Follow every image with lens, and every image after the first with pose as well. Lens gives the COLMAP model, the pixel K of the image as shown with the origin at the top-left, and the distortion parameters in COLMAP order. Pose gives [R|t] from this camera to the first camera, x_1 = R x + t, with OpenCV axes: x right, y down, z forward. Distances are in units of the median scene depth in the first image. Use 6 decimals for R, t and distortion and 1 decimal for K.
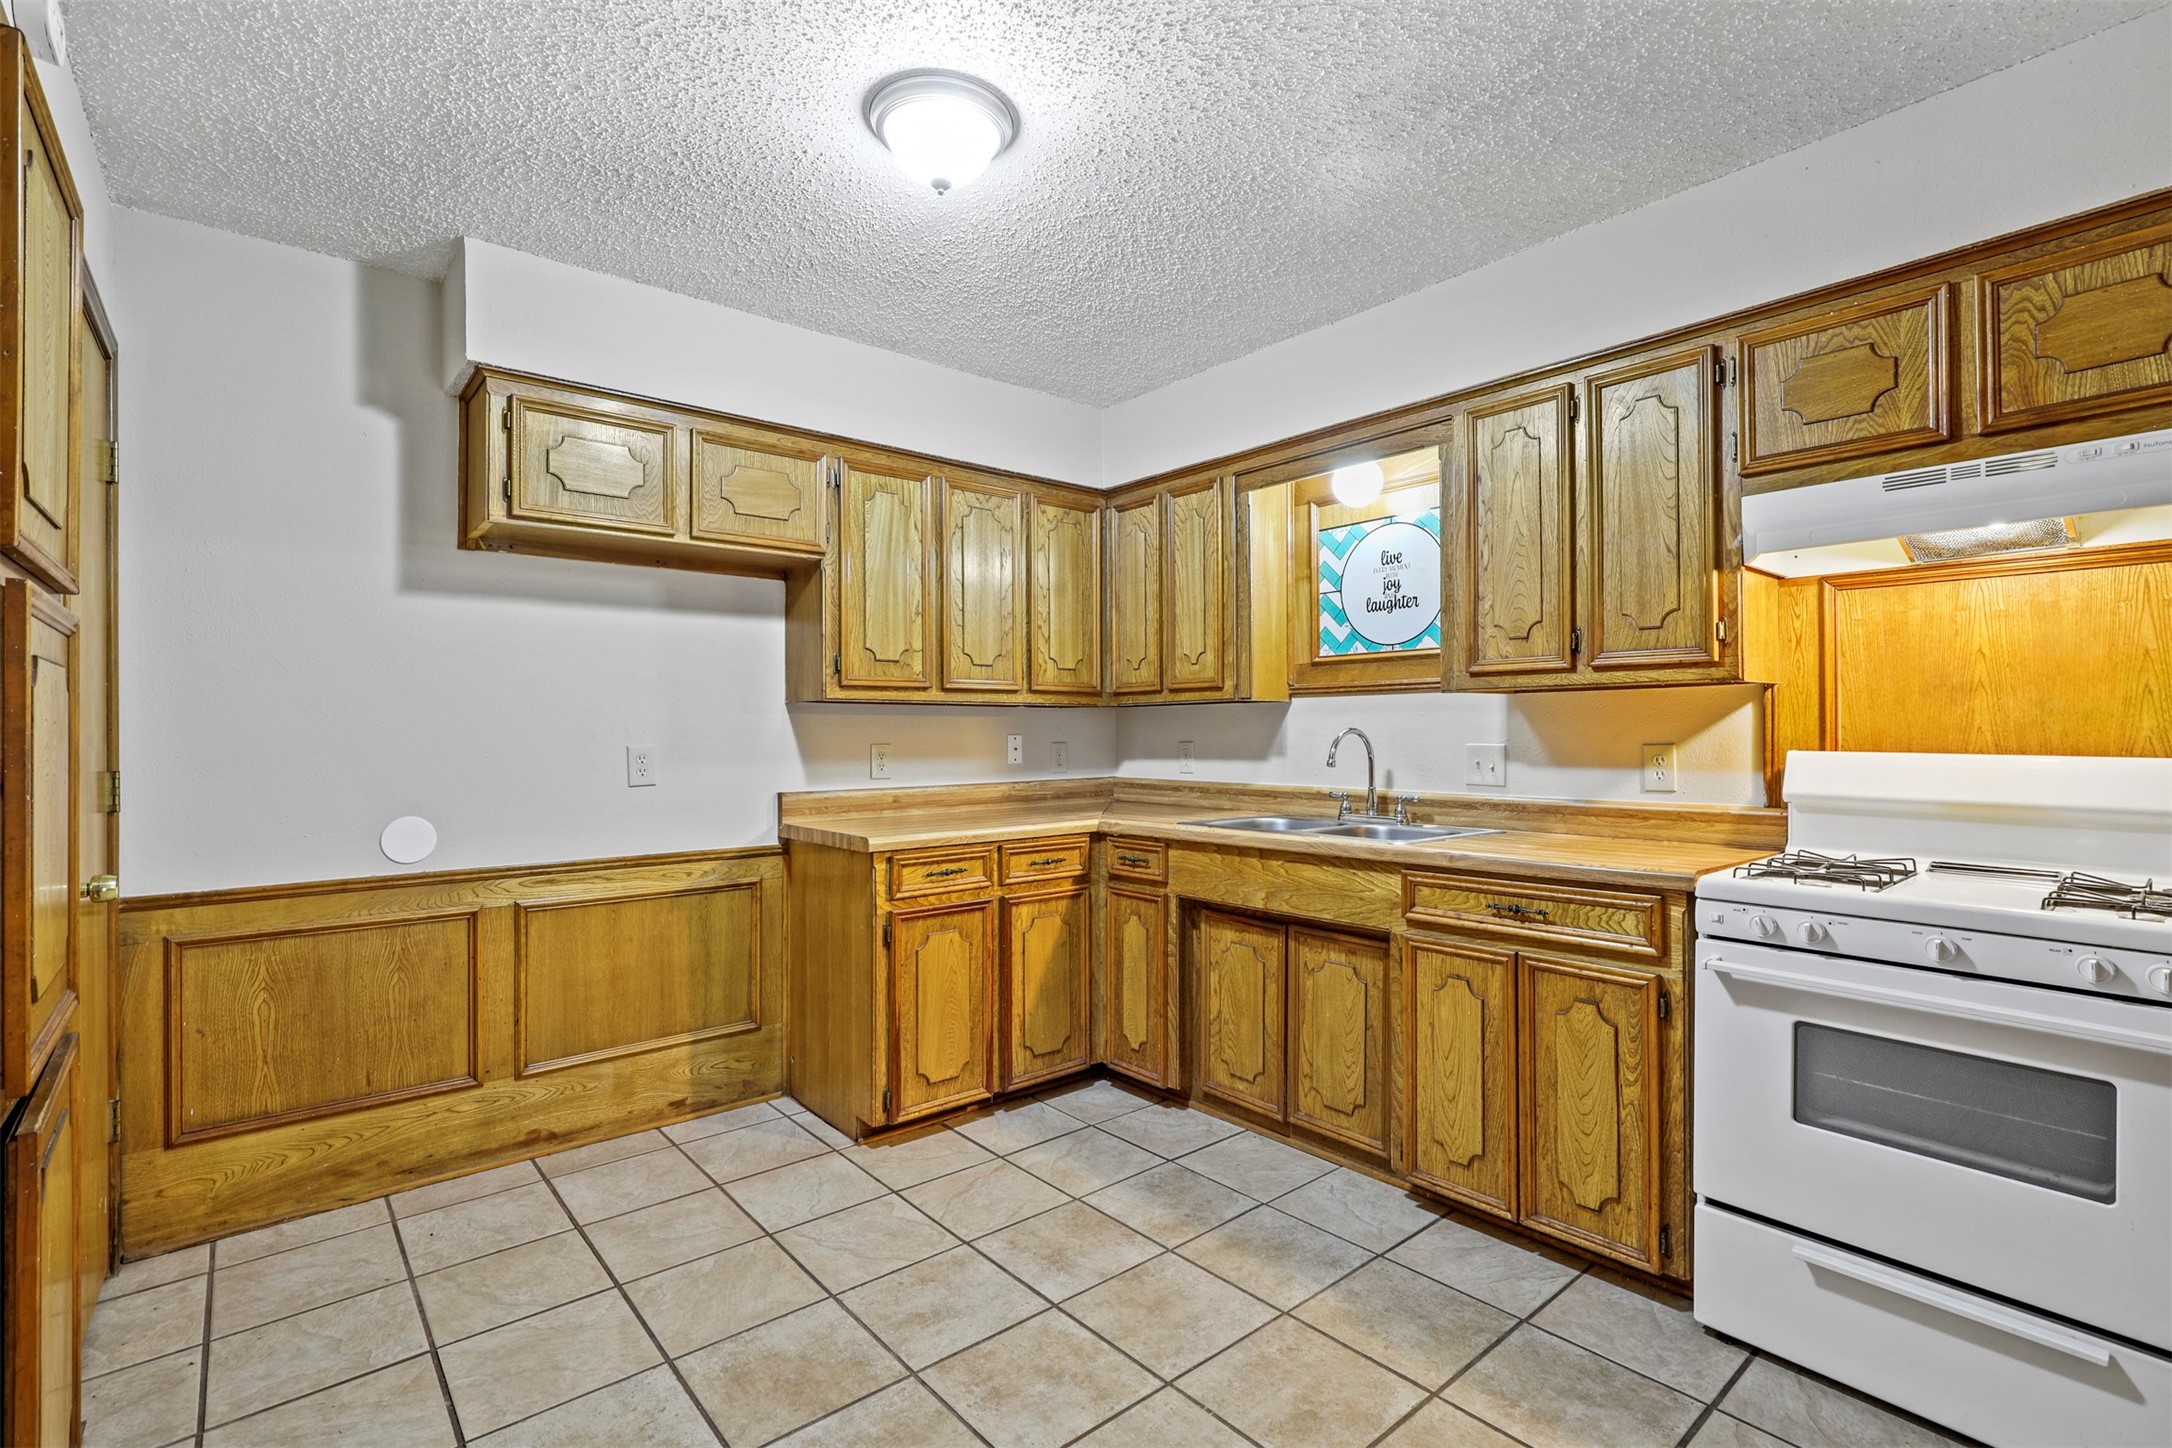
lens RADIAL K [[993.9, 0, 1101.7], [0, 993.9, 727.7], [0, 0, 1]] dist [-0.028055, 0.002724]
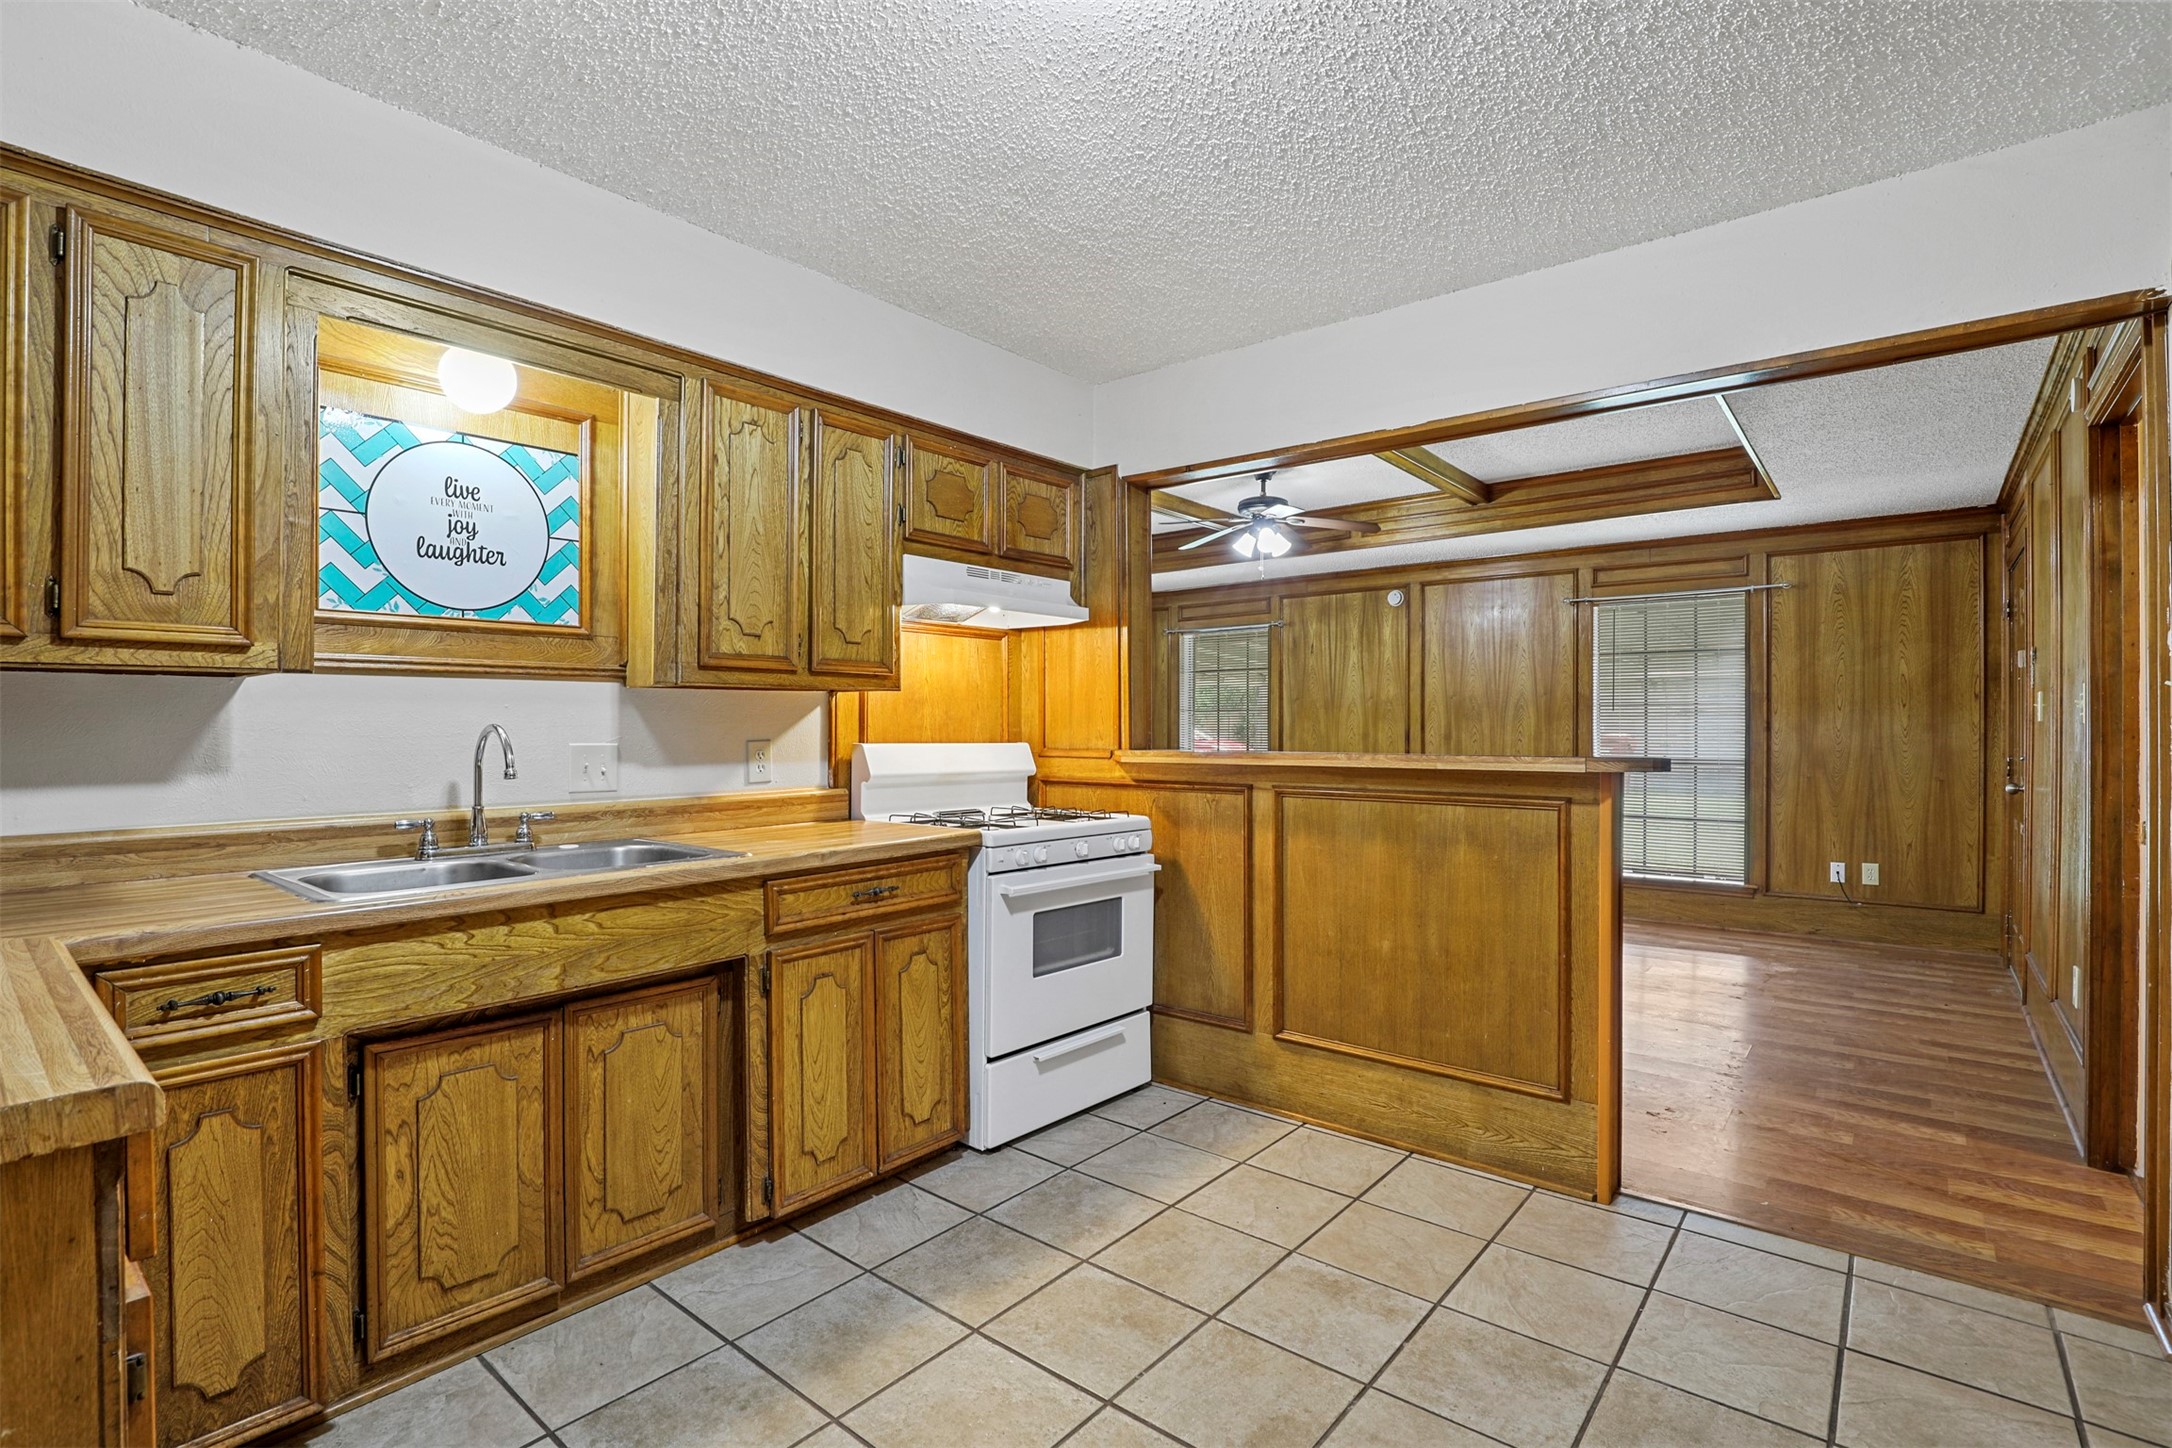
lens RADIAL K [[993.9, 0, 1098.1], [0, 993.9, 730.7], [0, 0, 1]] dist [-0.028055, 0.002724]
pose [[-0.170823, -0.003927, 0.985294, -0.536784], [-0.004766, 0.999984, 0.003160, 0.000434], [-0.985290, -0.004156, -0.170839, 0.716300]]
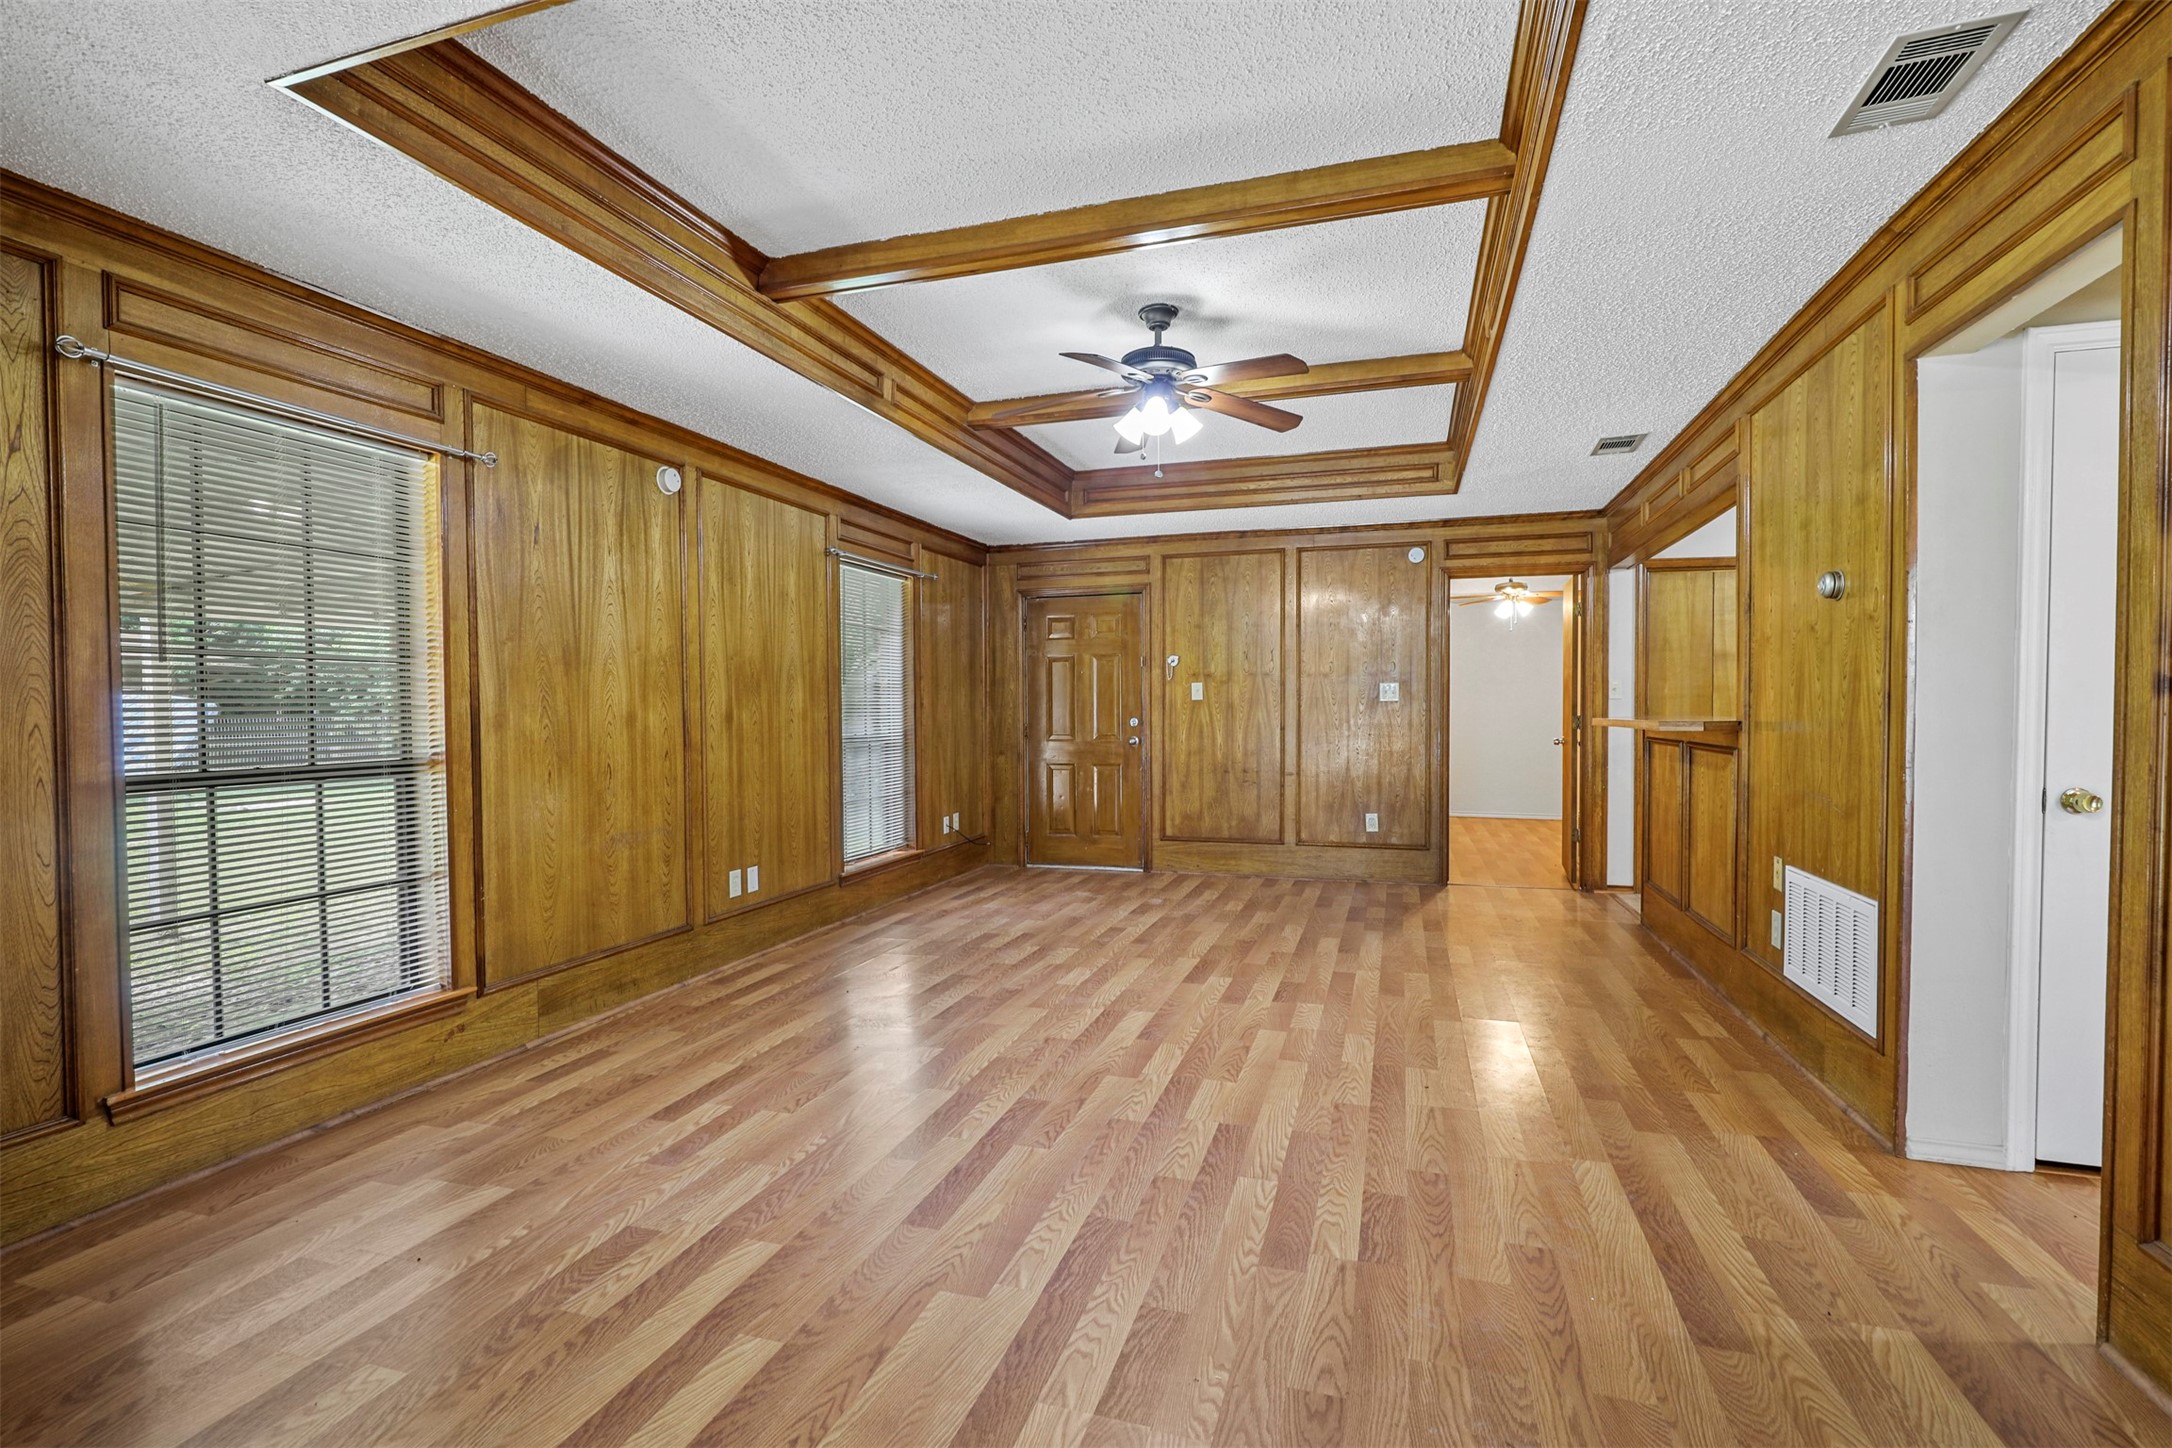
lens RADIAL K [[993.9, 0, 1085.6], [0, 993.9, 730.4], [0, 0, 1]] dist [-0.028055, 0.002724]
pose [[-0.847618, 0.013352, -0.530439, 2.165365], [0.004349, 0.999825, 0.018217, 0.012811], [0.530589, 0.013134, -0.847527, 1.125365]]
